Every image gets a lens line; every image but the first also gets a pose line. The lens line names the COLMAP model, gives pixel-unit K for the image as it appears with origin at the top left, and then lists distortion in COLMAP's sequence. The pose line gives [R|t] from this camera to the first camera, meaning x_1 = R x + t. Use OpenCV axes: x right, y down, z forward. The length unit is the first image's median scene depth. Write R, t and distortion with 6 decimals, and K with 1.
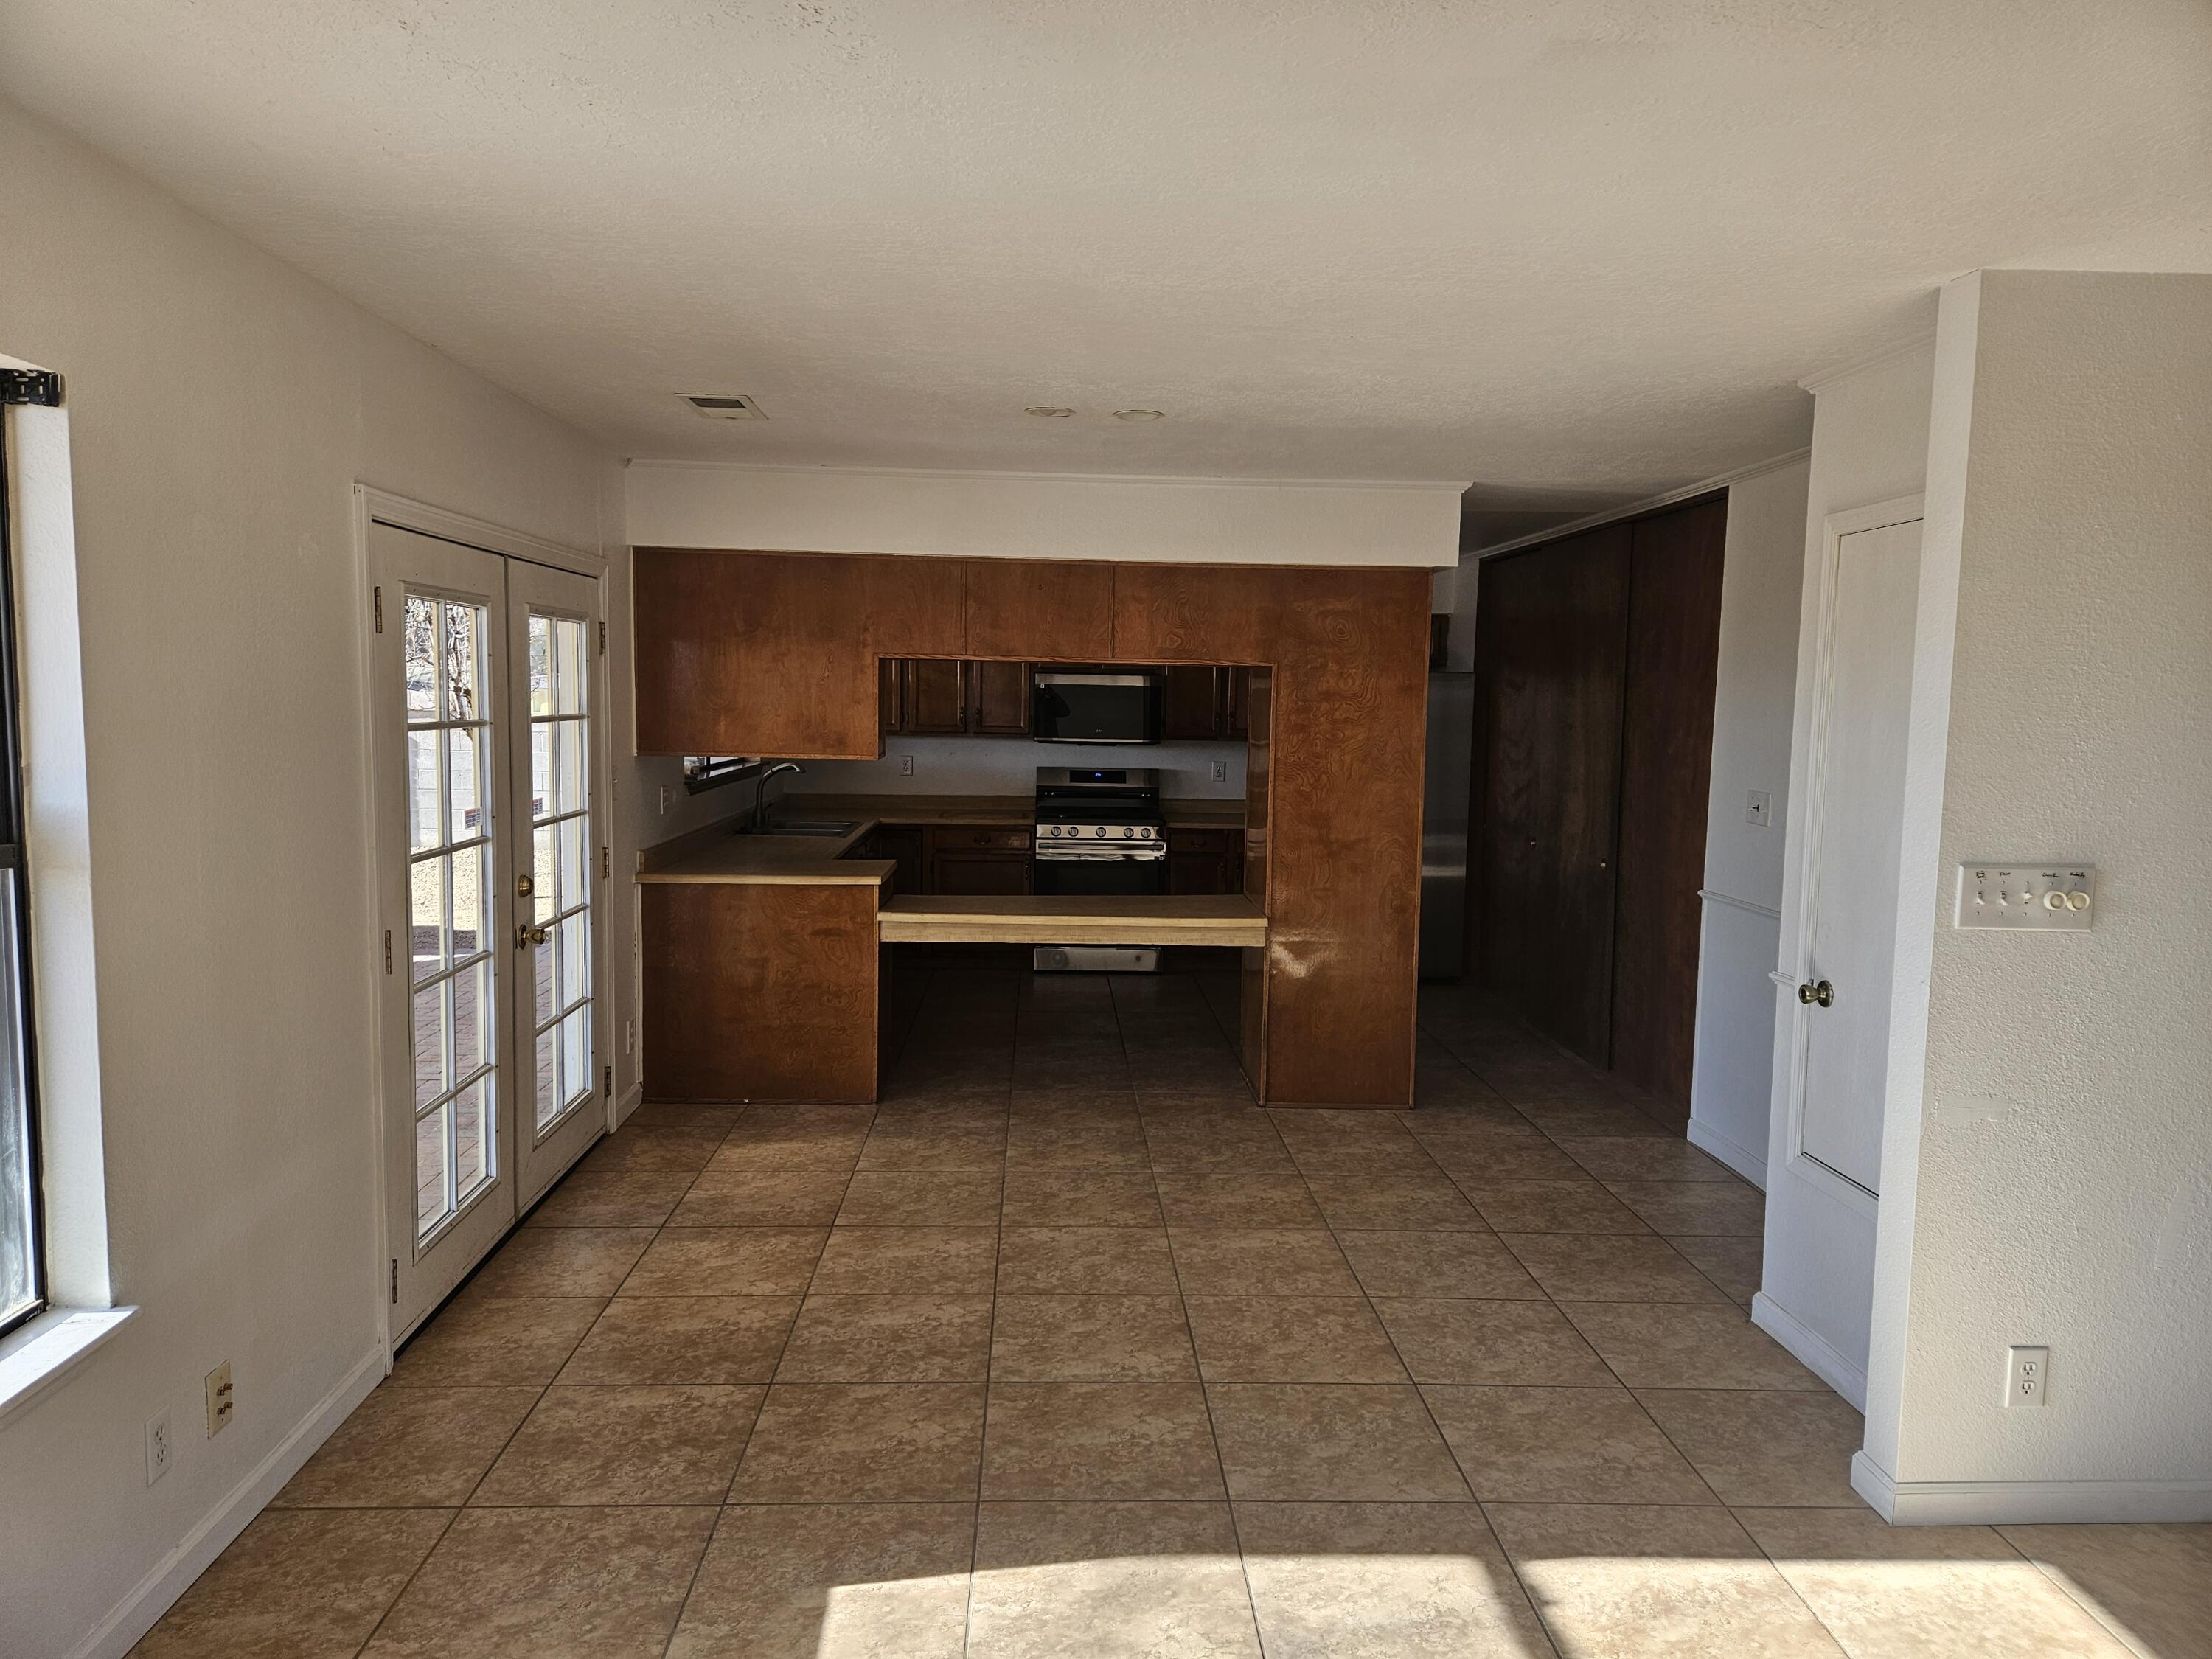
lens RADIAL K [[1470.3, 0, 1102.1], [0, 1470.3, 834.2], [0, 0, 1]] dist [0.066389, -0.051309]
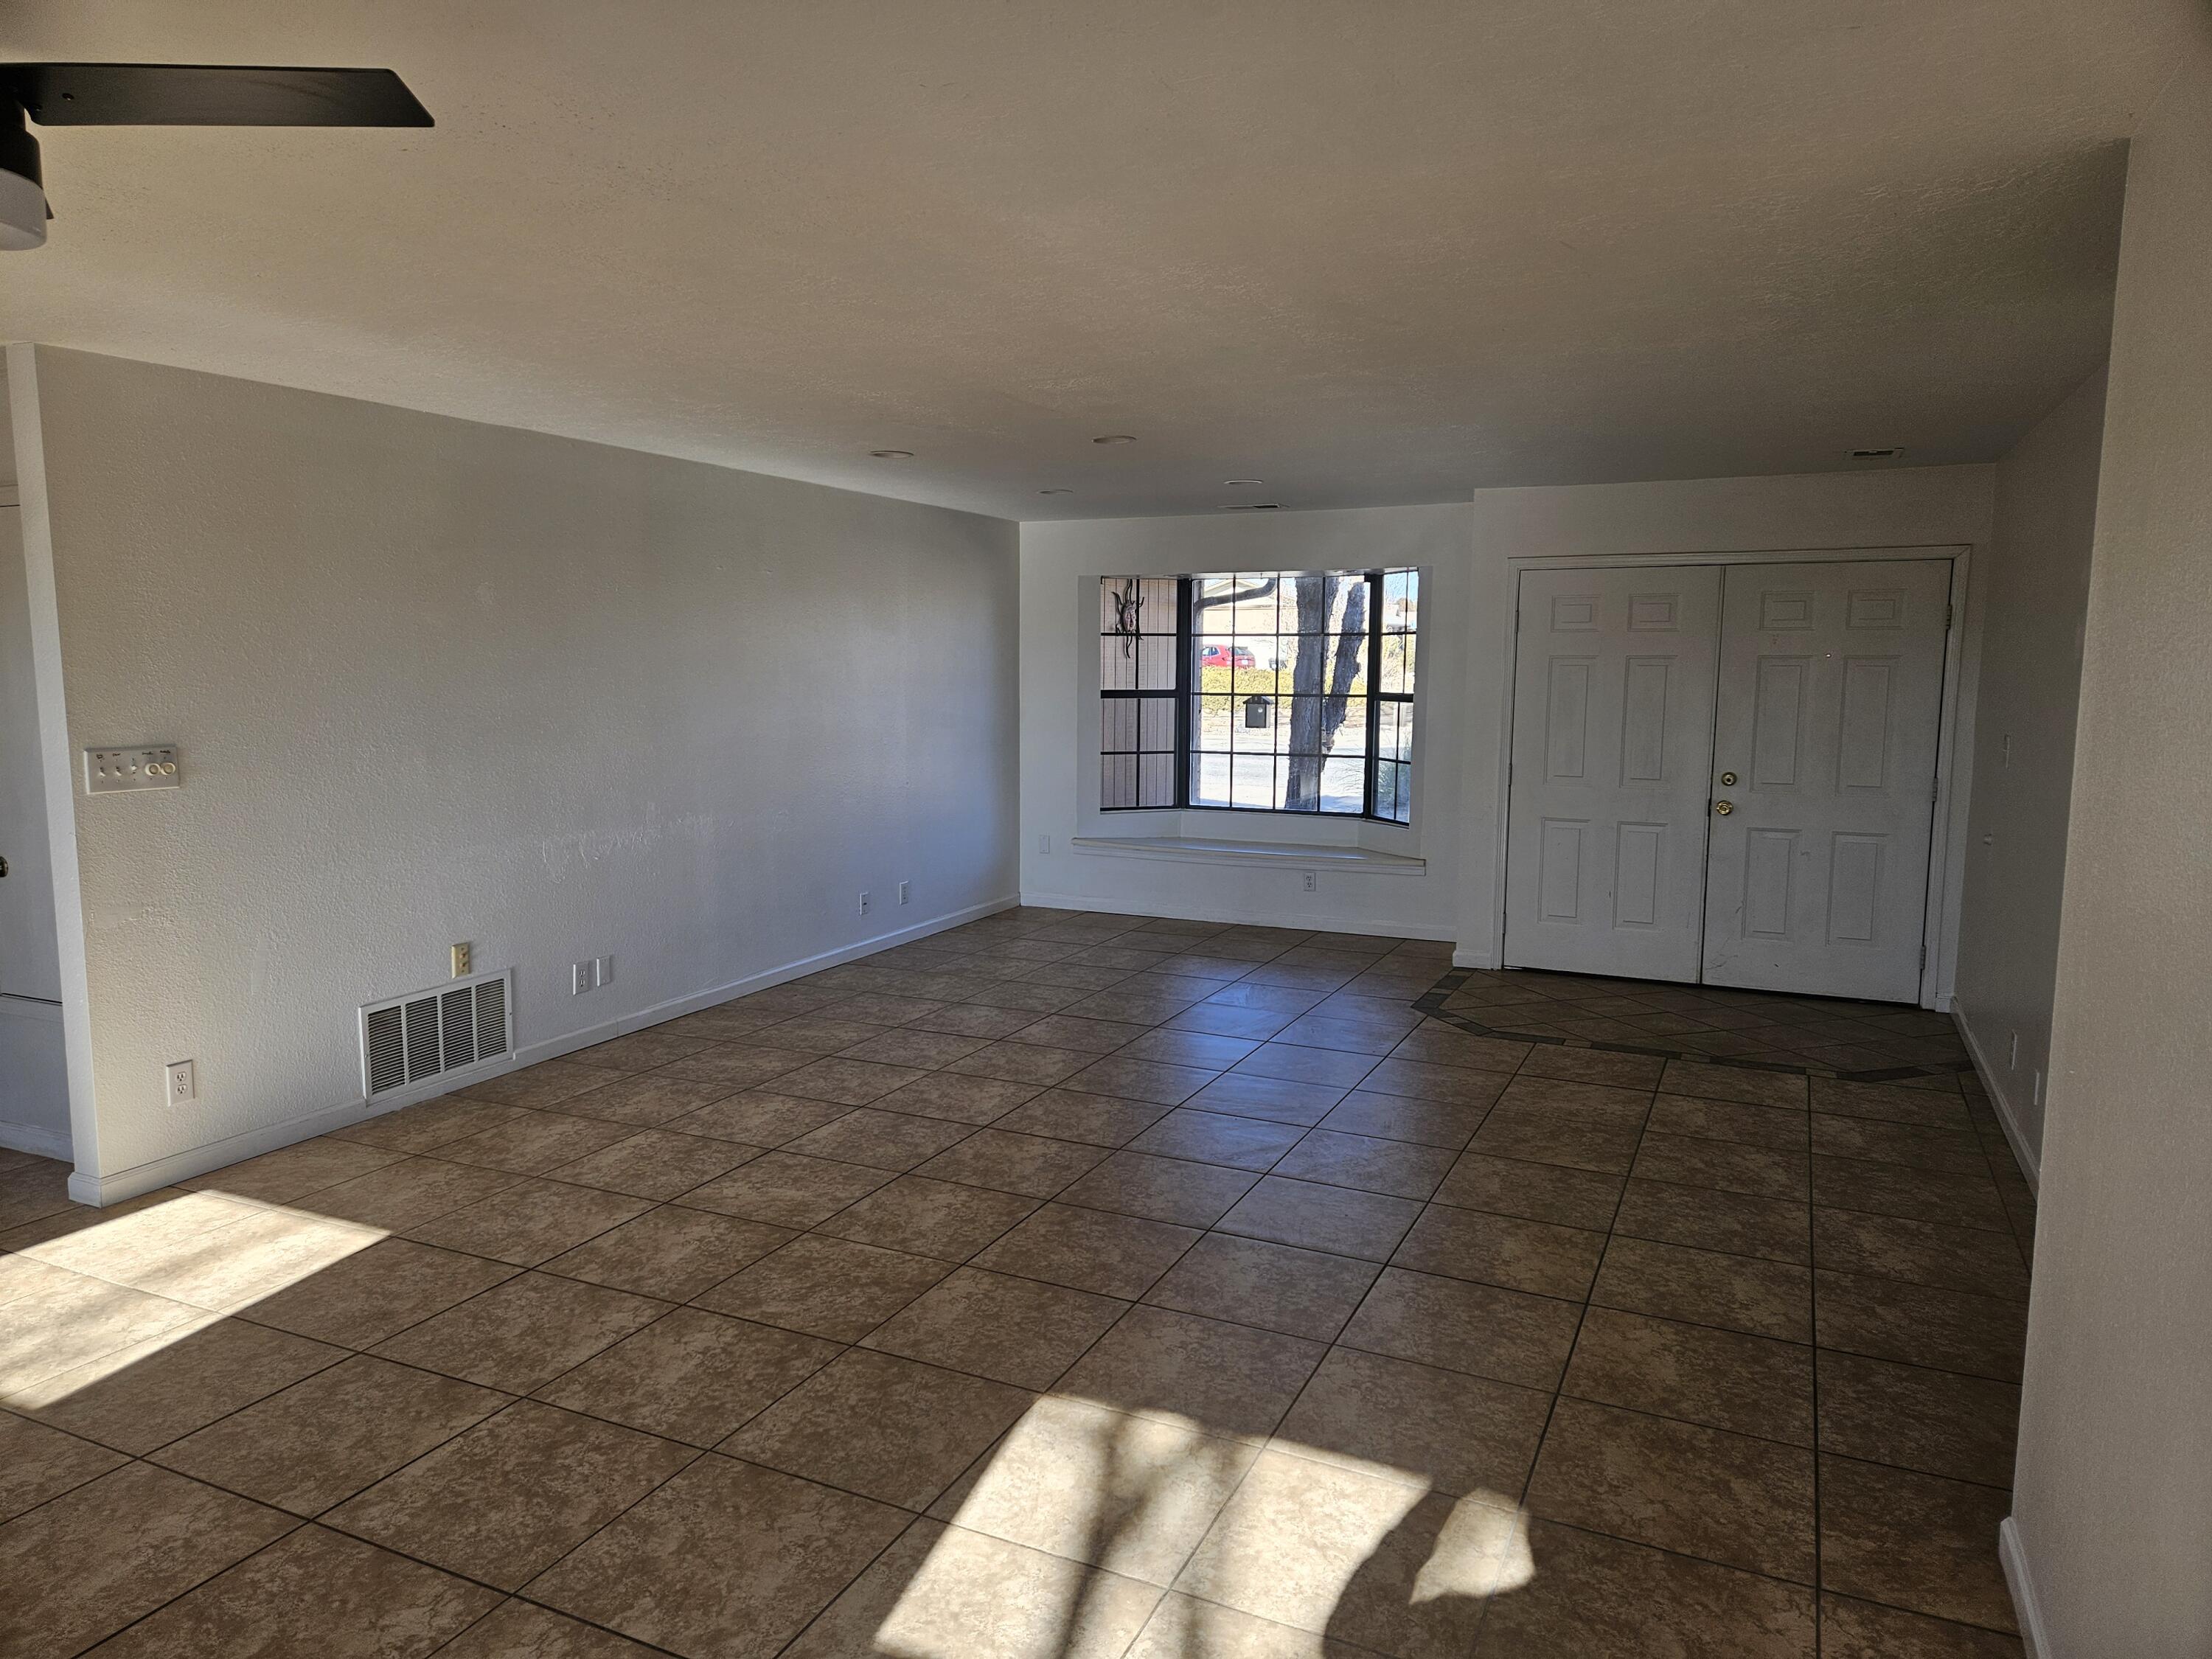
lens RADIAL K [[1470.3, 0, 1082.8], [0, 1470.3, 833.1], [0, 0, 1]] dist [0.066389, -0.051309]
pose [[0.460485, -0.123344, 0.879056, -0.242028], [0.088767, 0.991734, 0.092655, 0.044702], [-0.883218, 0.035365, 0.467628, -0.479767]]
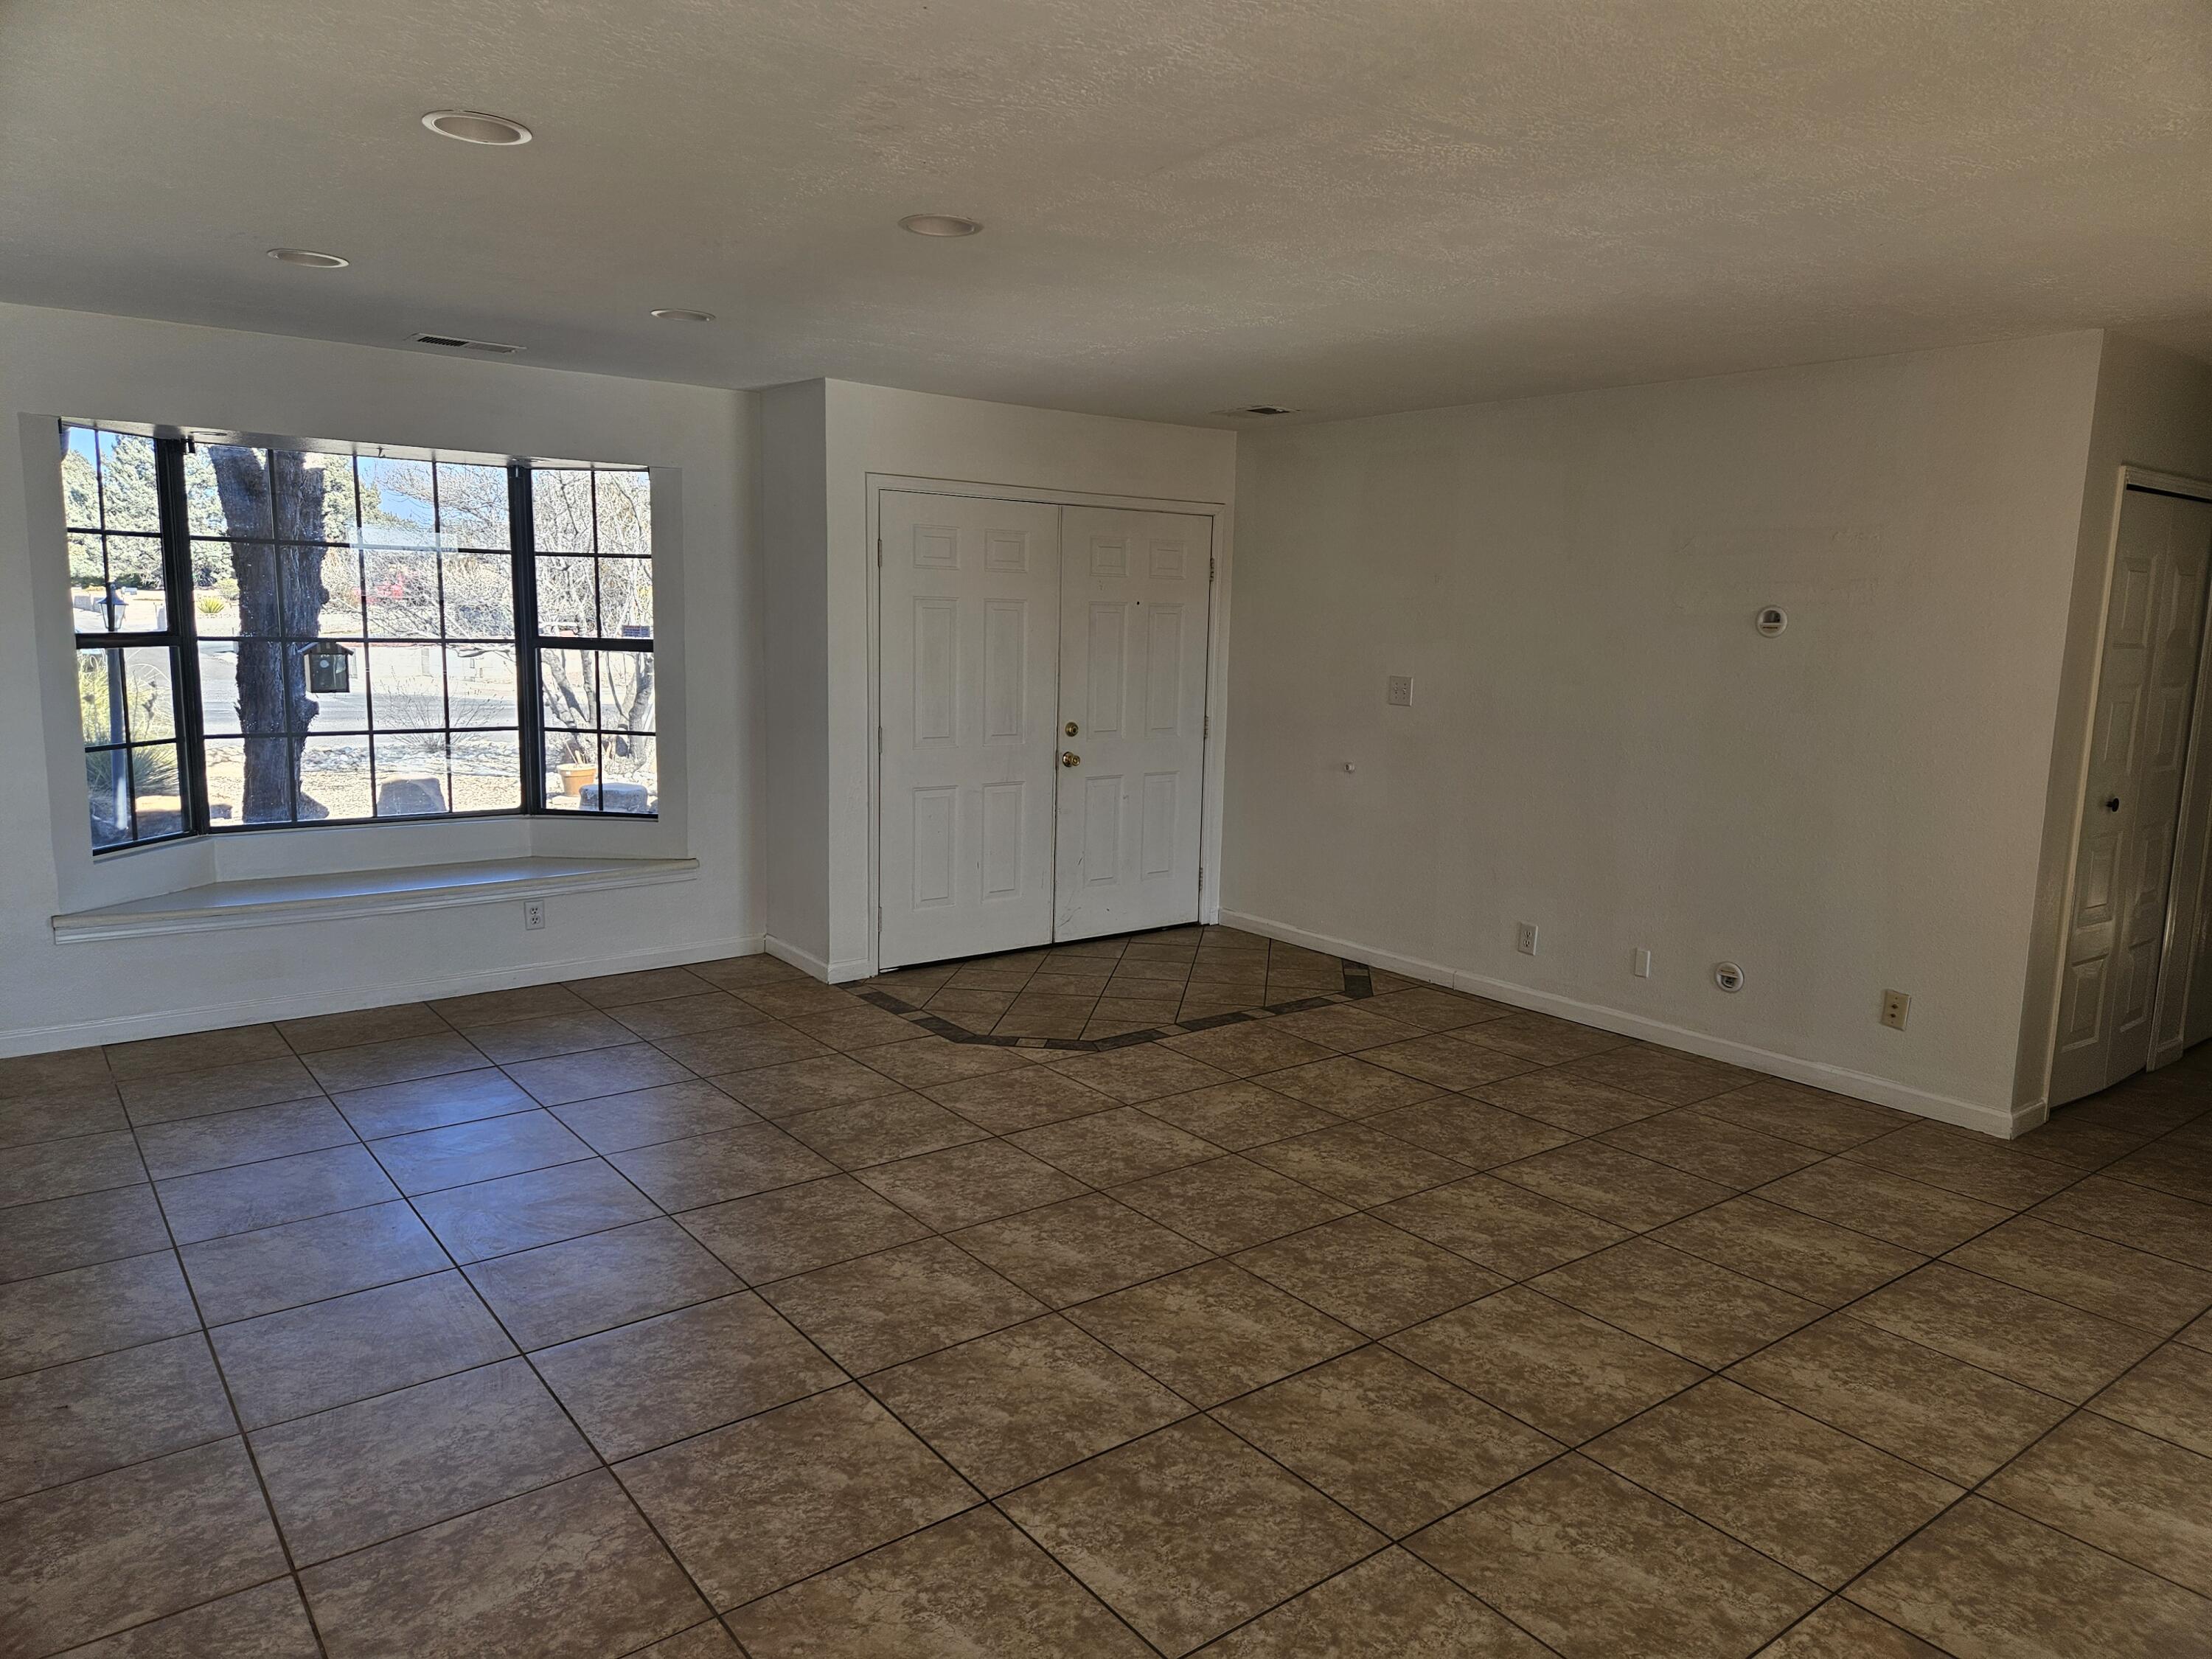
lens RADIAL K [[1470.3, 0, 1117.0], [0, 1470.3, 825.3], [0, 0, 1]] dist [0.066389, -0.051309]
pose [[-0.588371, -0.151633, 0.794246, 0.385474], [0.041496, 0.975303, 0.216940, -0.061039], [-0.807526, 0.160599, -0.567547, 0.818439]]
